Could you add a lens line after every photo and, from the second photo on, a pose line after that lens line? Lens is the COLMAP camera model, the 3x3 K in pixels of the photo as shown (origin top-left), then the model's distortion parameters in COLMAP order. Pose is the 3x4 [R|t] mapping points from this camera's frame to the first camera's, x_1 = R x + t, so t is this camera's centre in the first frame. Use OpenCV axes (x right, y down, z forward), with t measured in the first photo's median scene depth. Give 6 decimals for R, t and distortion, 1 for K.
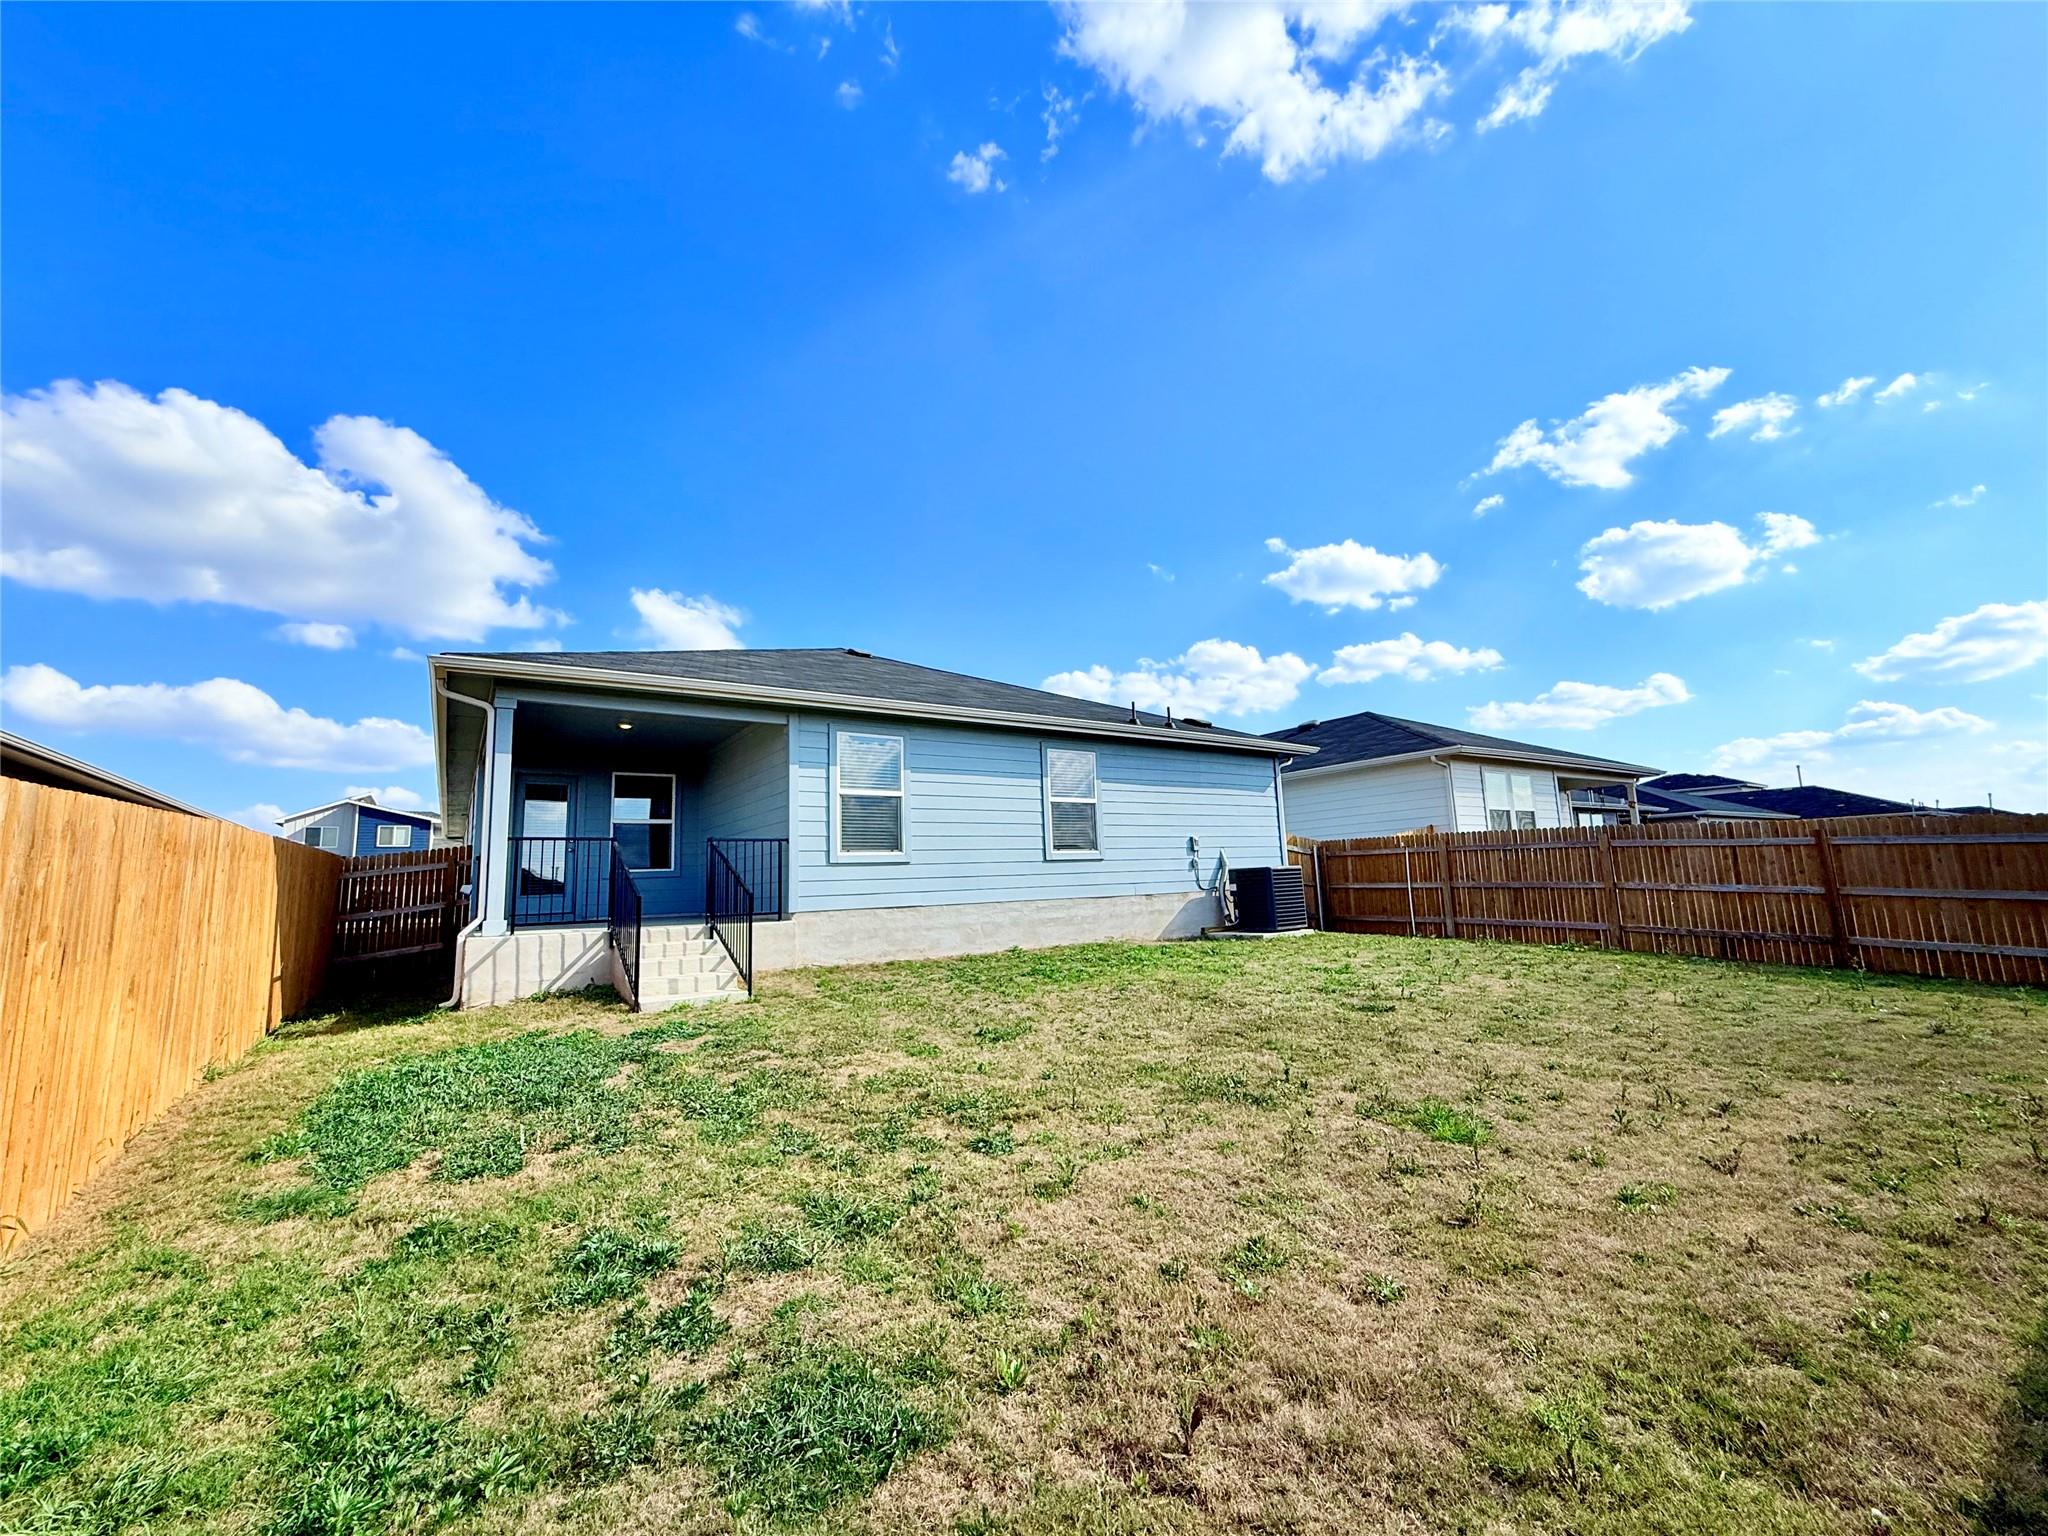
lens RADIAL K [[813.6, 0, 1024.0], [0, 813.6, 768.0], [0, 0, 1]] dist [0.000342, -0.000220]
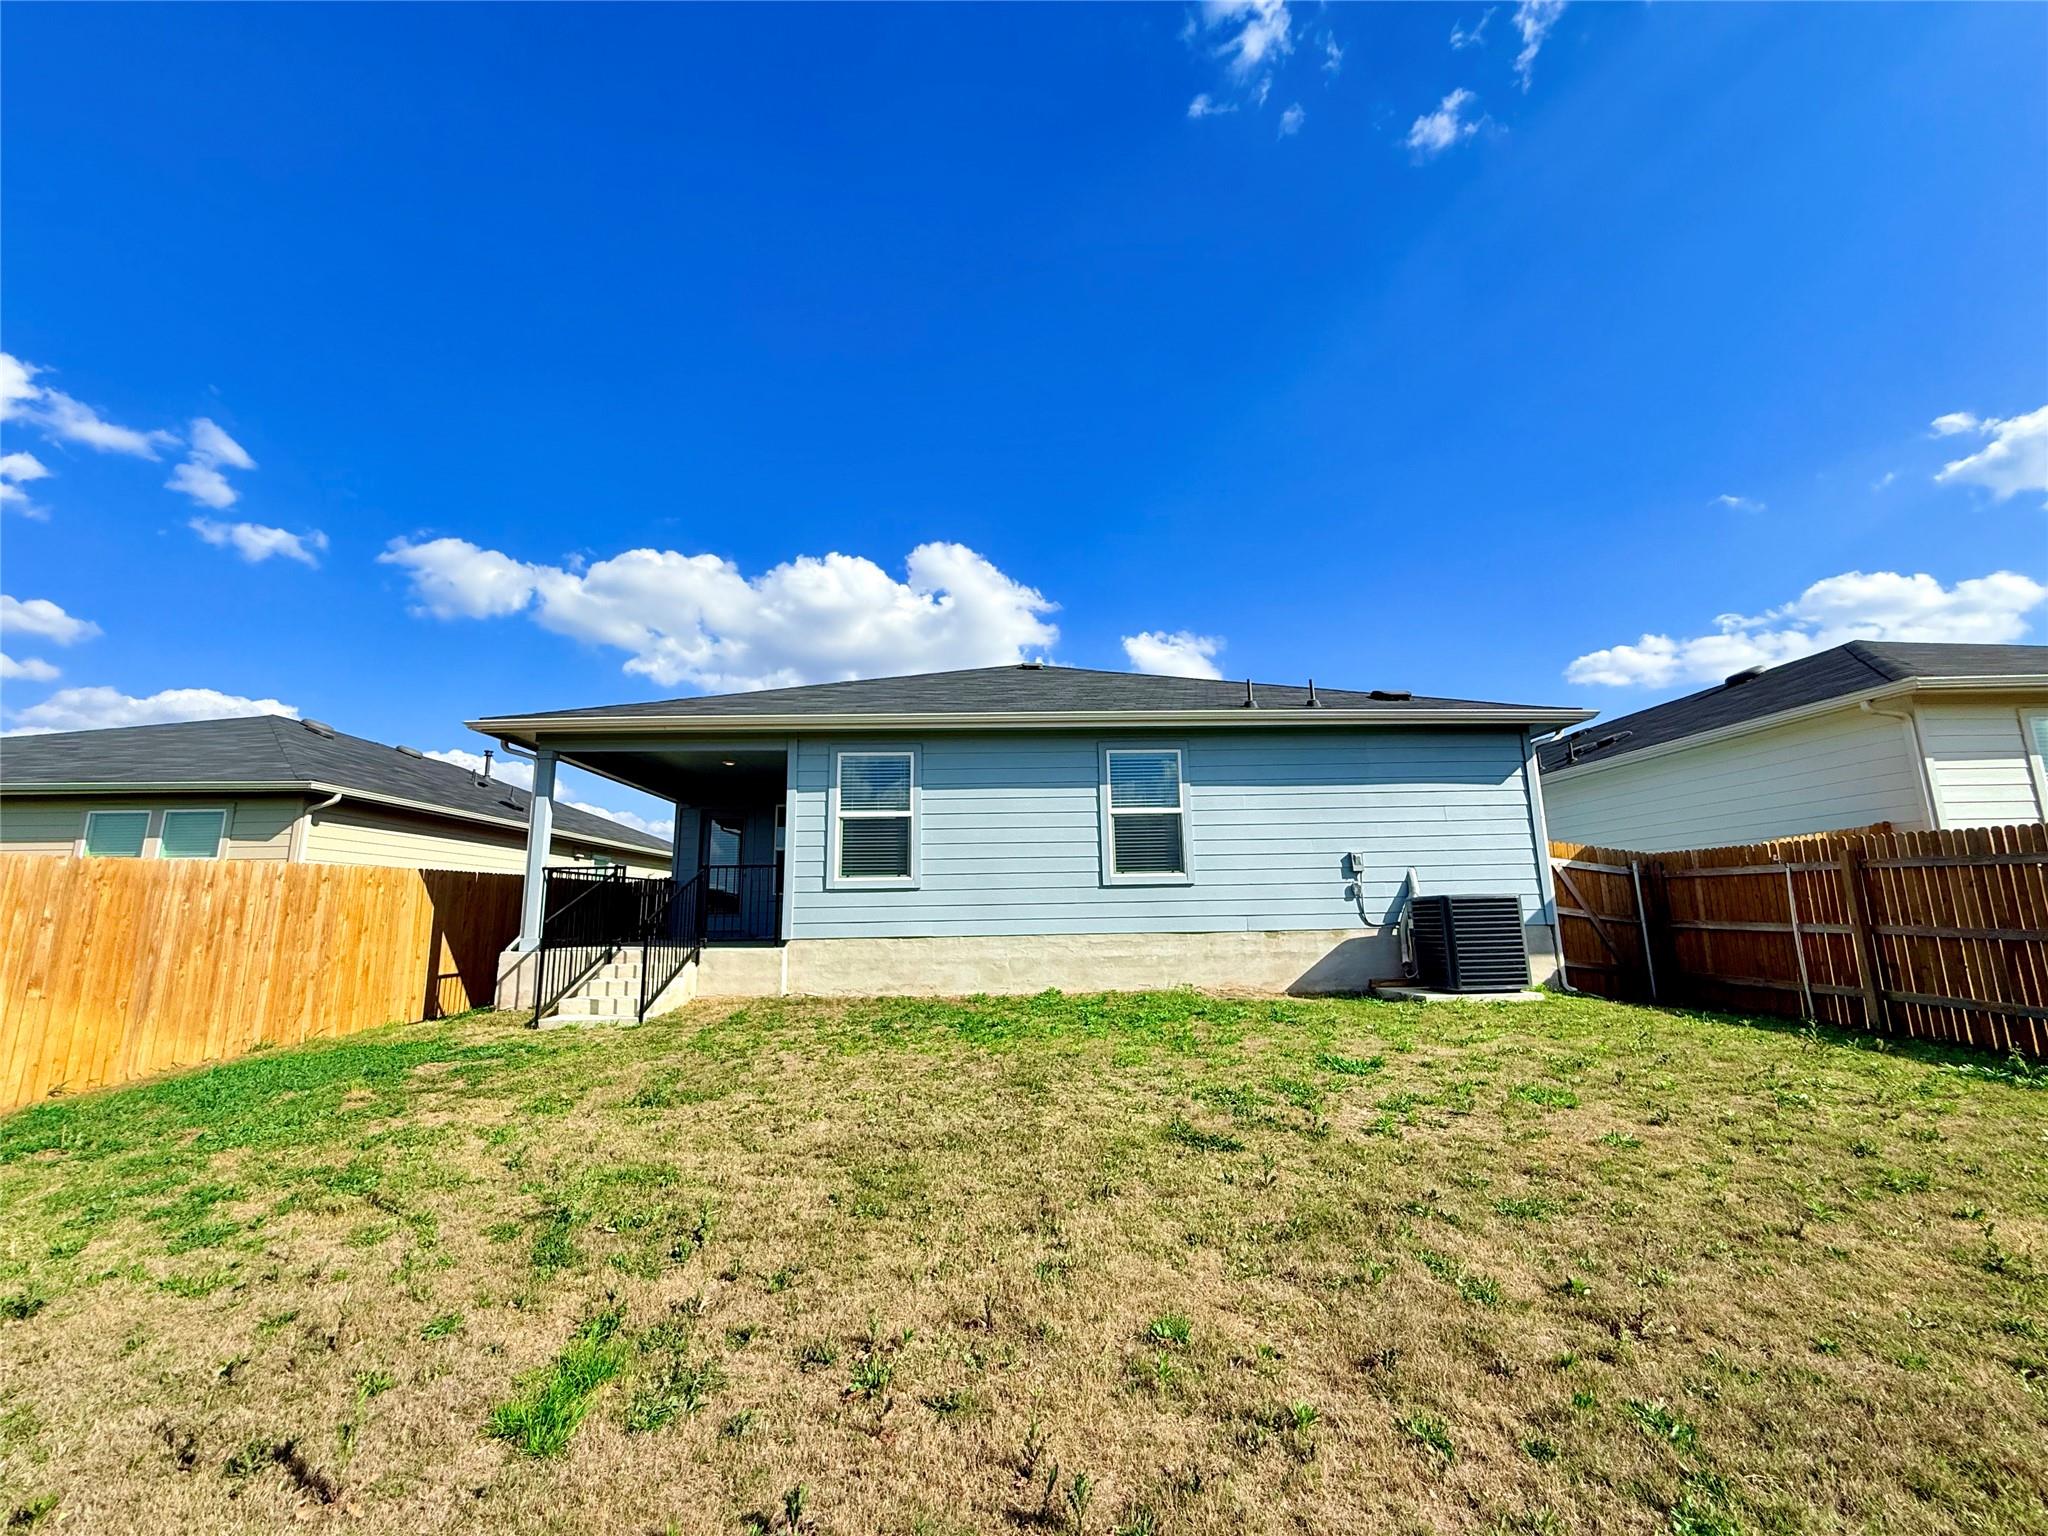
lens RADIAL K [[813.6, 0, 1024.0], [0, 813.6, 768.0], [0, 0, 1]] dist [0.000342, -0.000220]
pose [[0.839764, -0.076038, -0.537601, 0.407401], [0.063245, 0.997104, -0.042238, 0.024502], [0.539256, 0.001469, 0.842141, 0.262358]]
